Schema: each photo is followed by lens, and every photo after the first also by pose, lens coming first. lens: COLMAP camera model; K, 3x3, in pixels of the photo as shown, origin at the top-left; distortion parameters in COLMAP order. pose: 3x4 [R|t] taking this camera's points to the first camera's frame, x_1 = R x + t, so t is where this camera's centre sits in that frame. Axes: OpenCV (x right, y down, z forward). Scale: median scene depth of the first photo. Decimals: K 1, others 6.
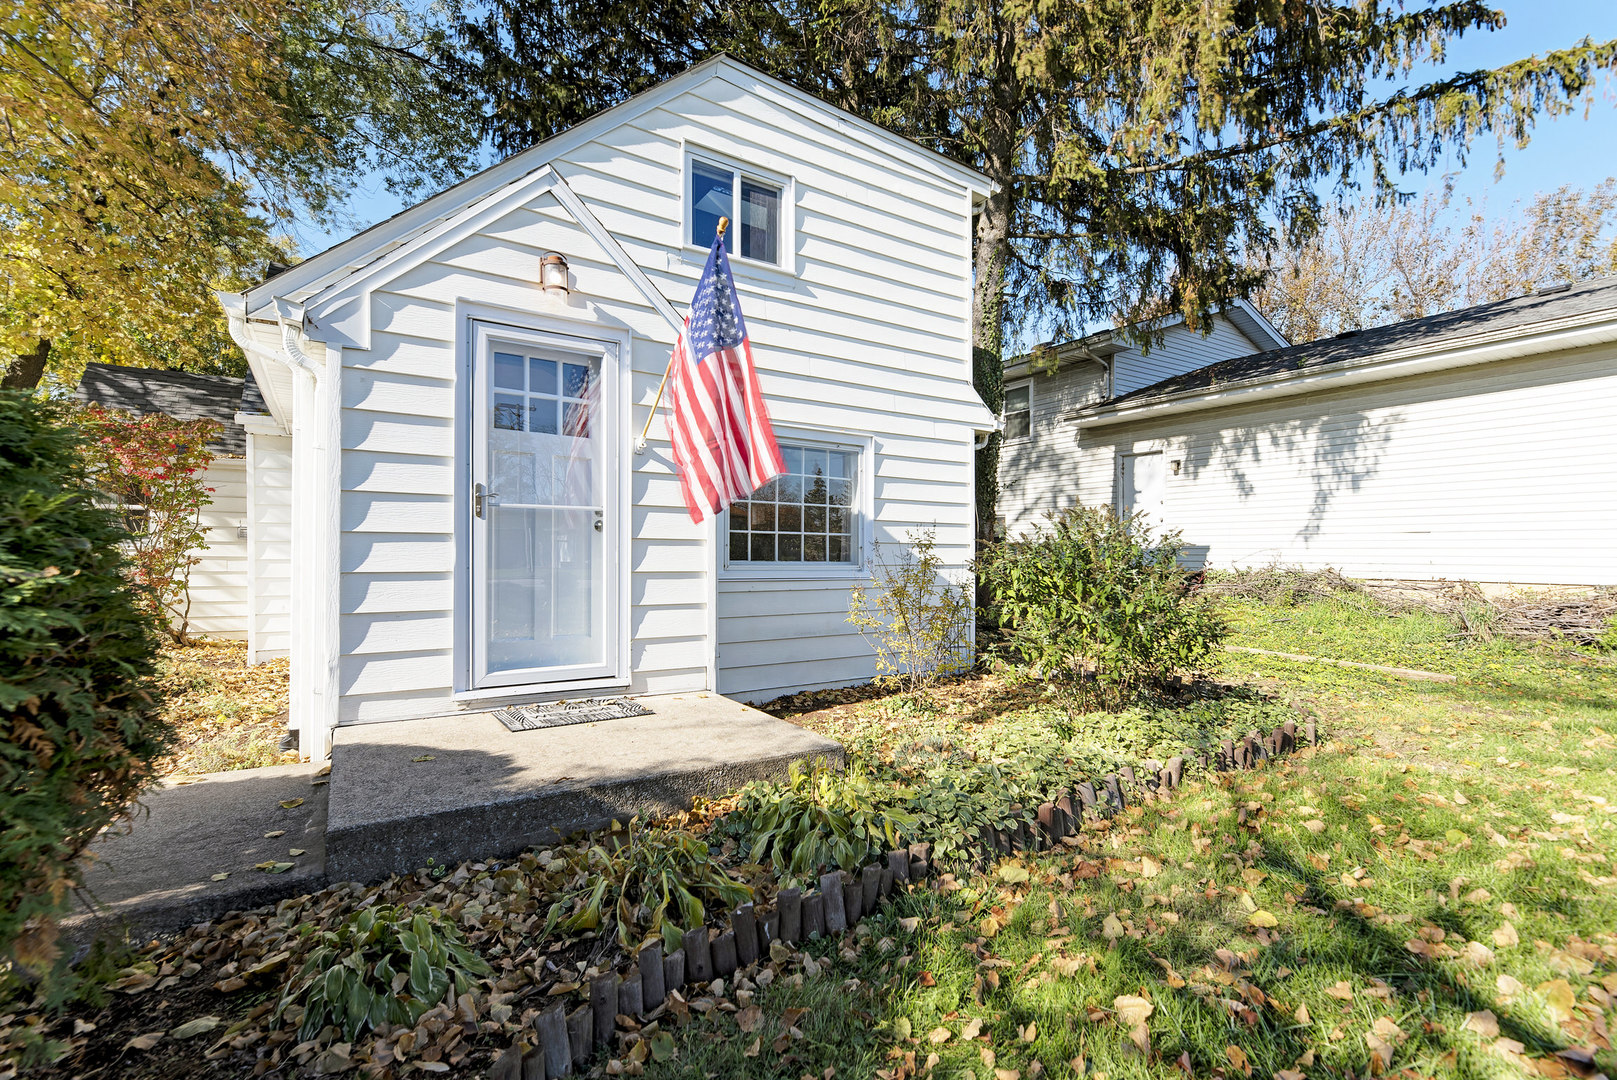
lens RADIAL K [[739.1, 0, 801.1], [0, 739.1, 541.4], [0, 0, 1]] dist [0.001136, -0.000747]
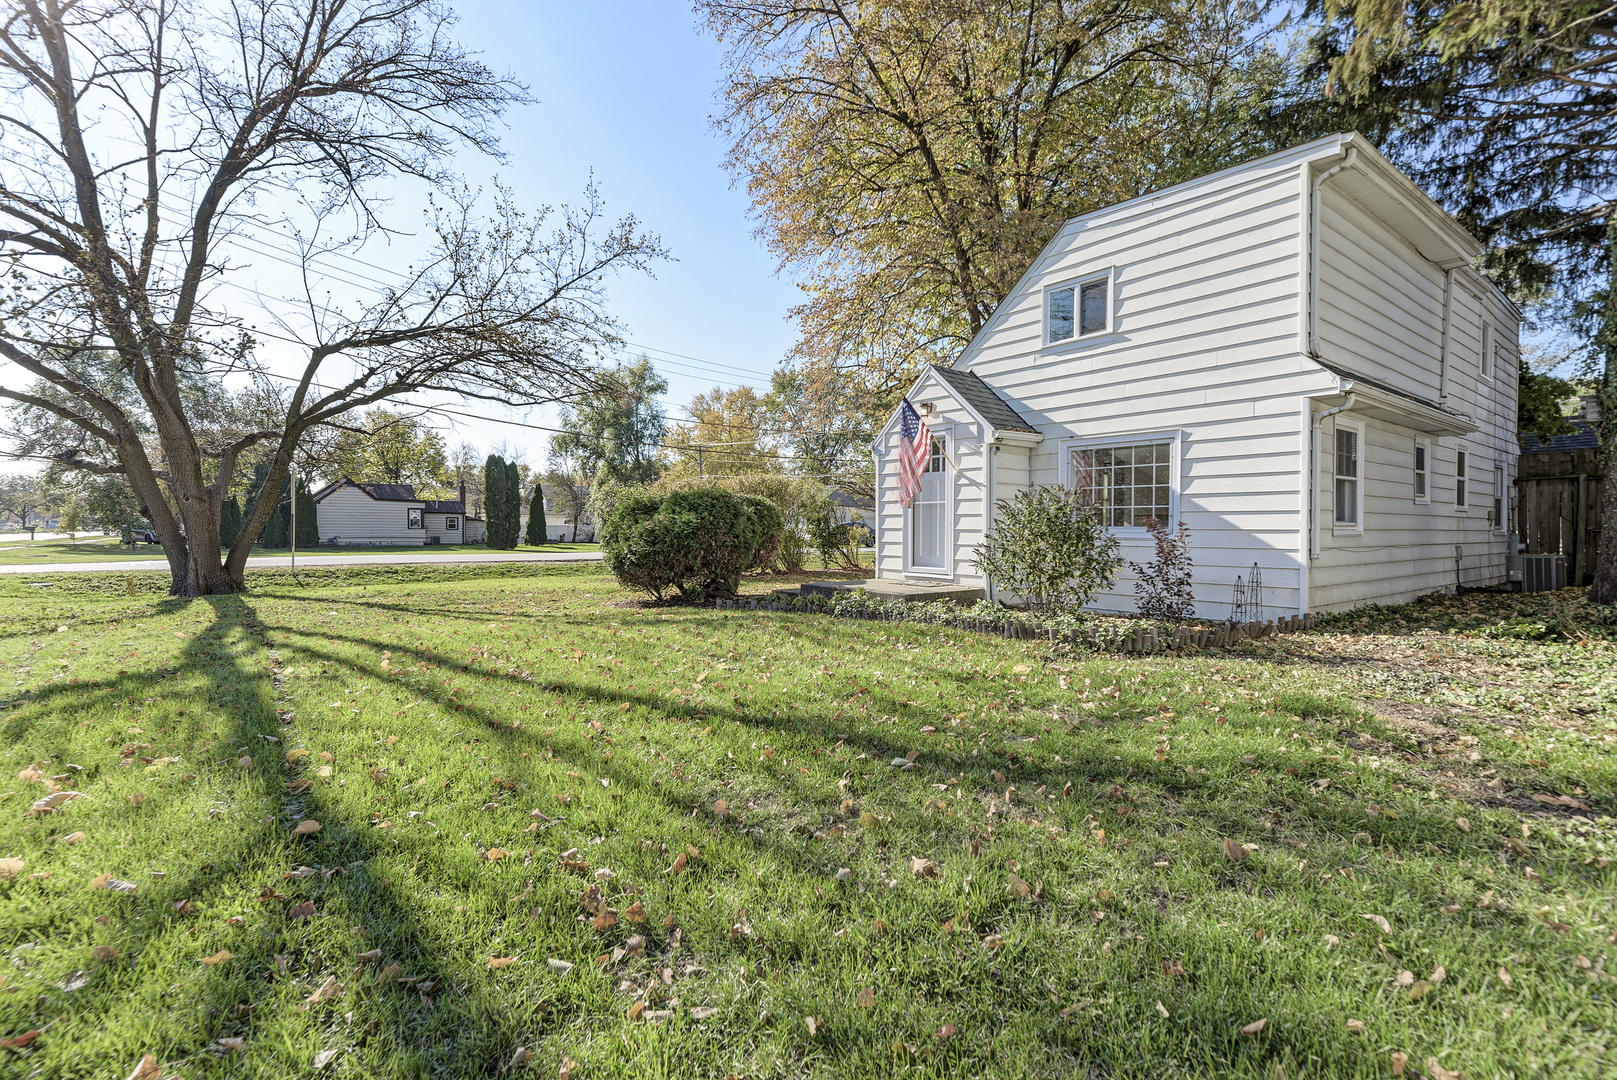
lens RADIAL K [[739.1, 0, 805.9], [0, 739.1, 537.1], [0, 0, 1]] dist [0.001136, -0.000747]
pose [[0.083384, 0.002703, -0.996514, 1.182285], [0.009753, 0.999946, 0.003529, 0.031300], [0.996470, -0.010013, 0.083353, 0.216956]]
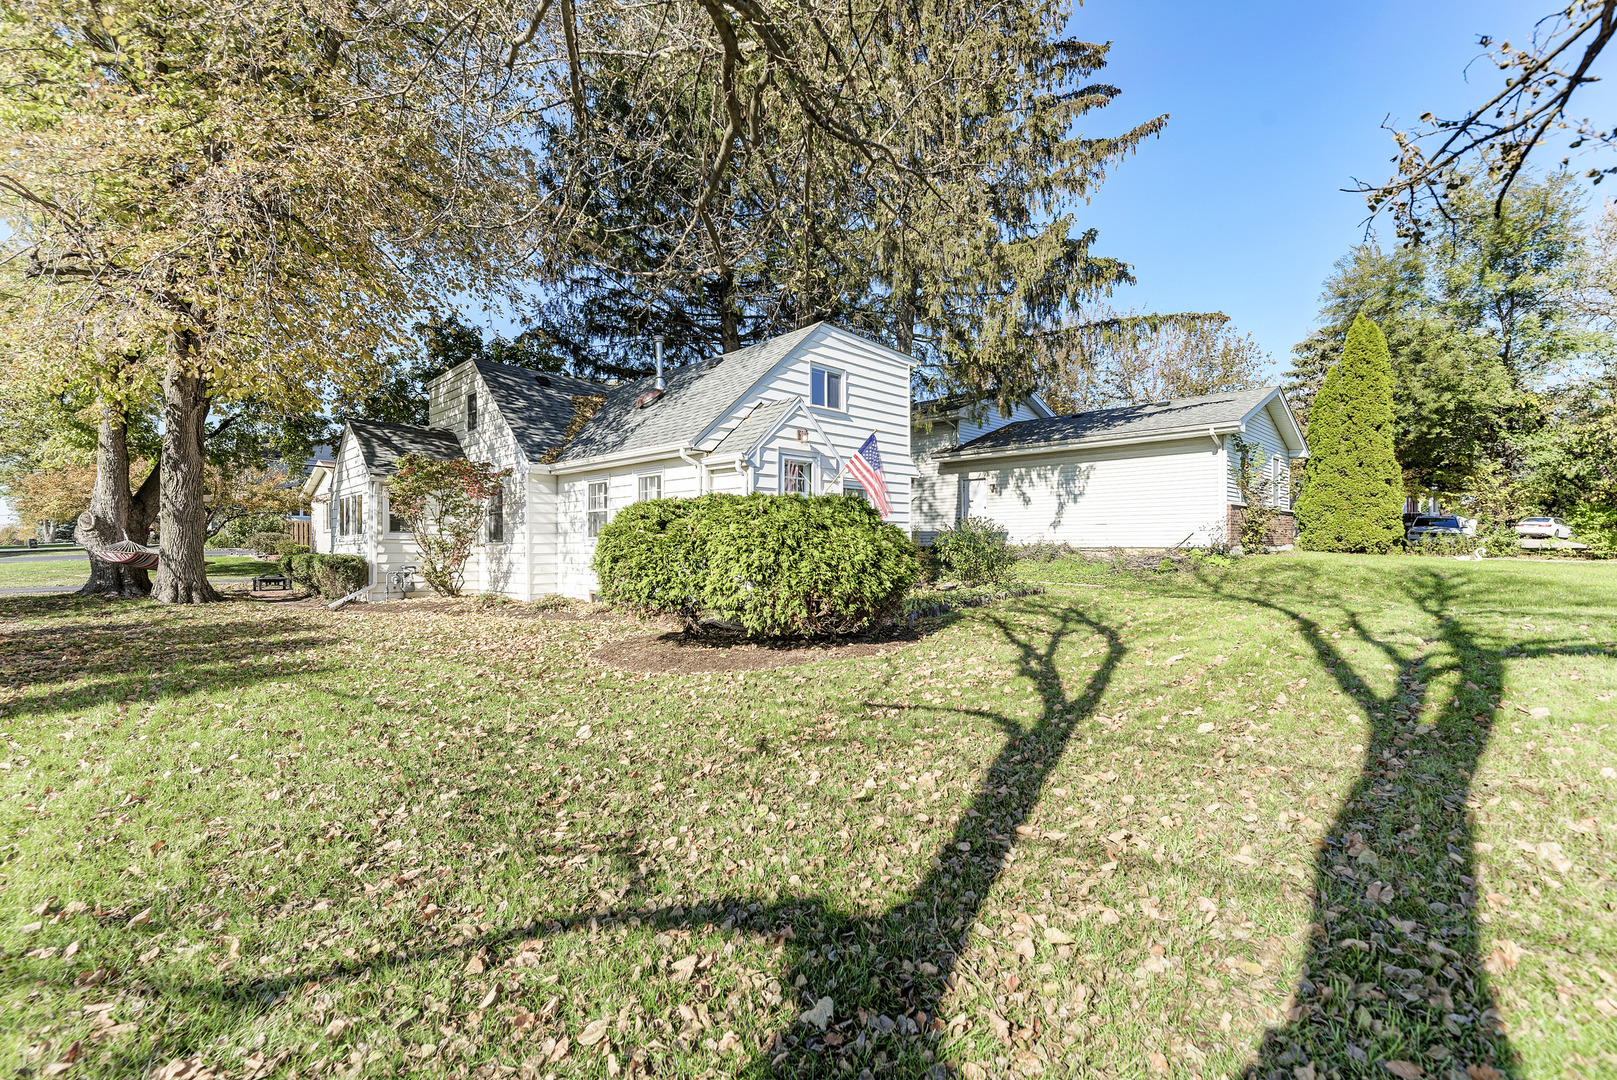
lens RADIAL K [[739.1, 0, 811.1], [0, 739.1, 546.8], [0, 0, 1]] dist [0.001136, -0.000747]
pose [[0.968469, -0.010652, 0.248904, -0.570779], [0.004847, 0.999702, 0.023920, -0.003414], [-0.249085, -0.021960, 0.968233, -0.989155]]
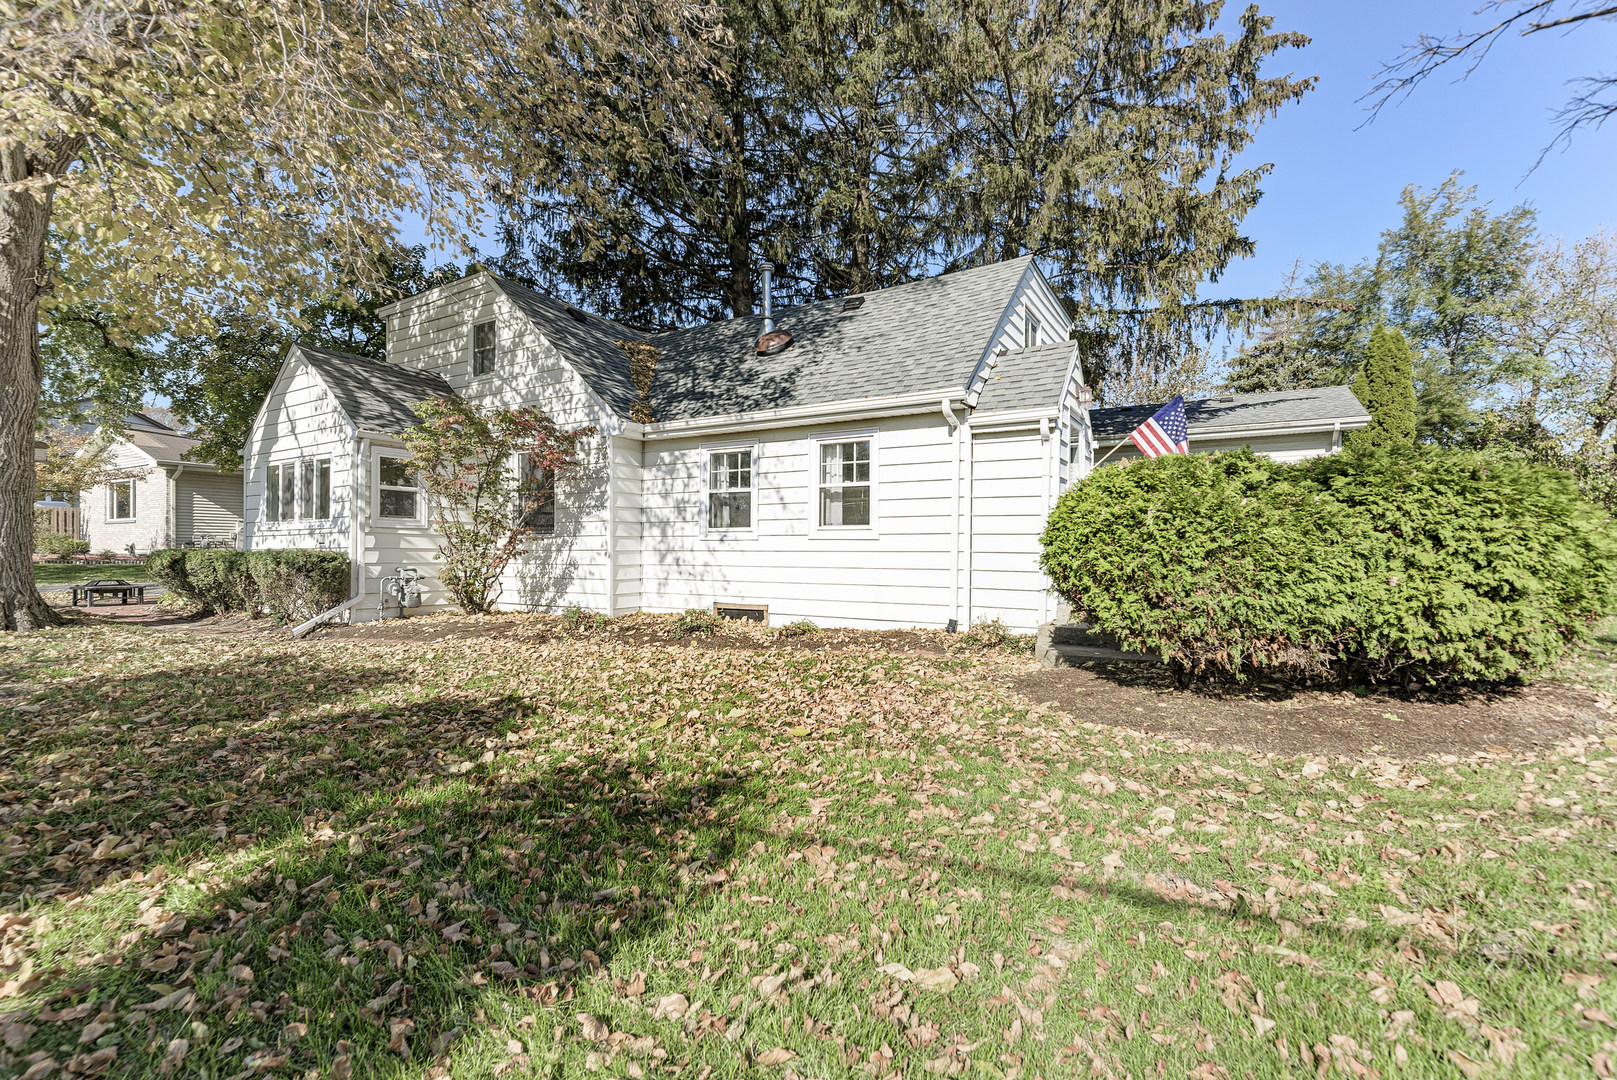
lens RADIAL K [[739.1, 0, 807.5], [0, 739.1, 543.0], [0, 0, 1]] dist [0.001136, -0.000747]
pose [[0.883871, 0.002307, 0.467724, -1.115948], [-0.009907, 0.999856, 0.013790, 0.020342], [-0.467625, -0.016822, 0.883767, -0.288883]]
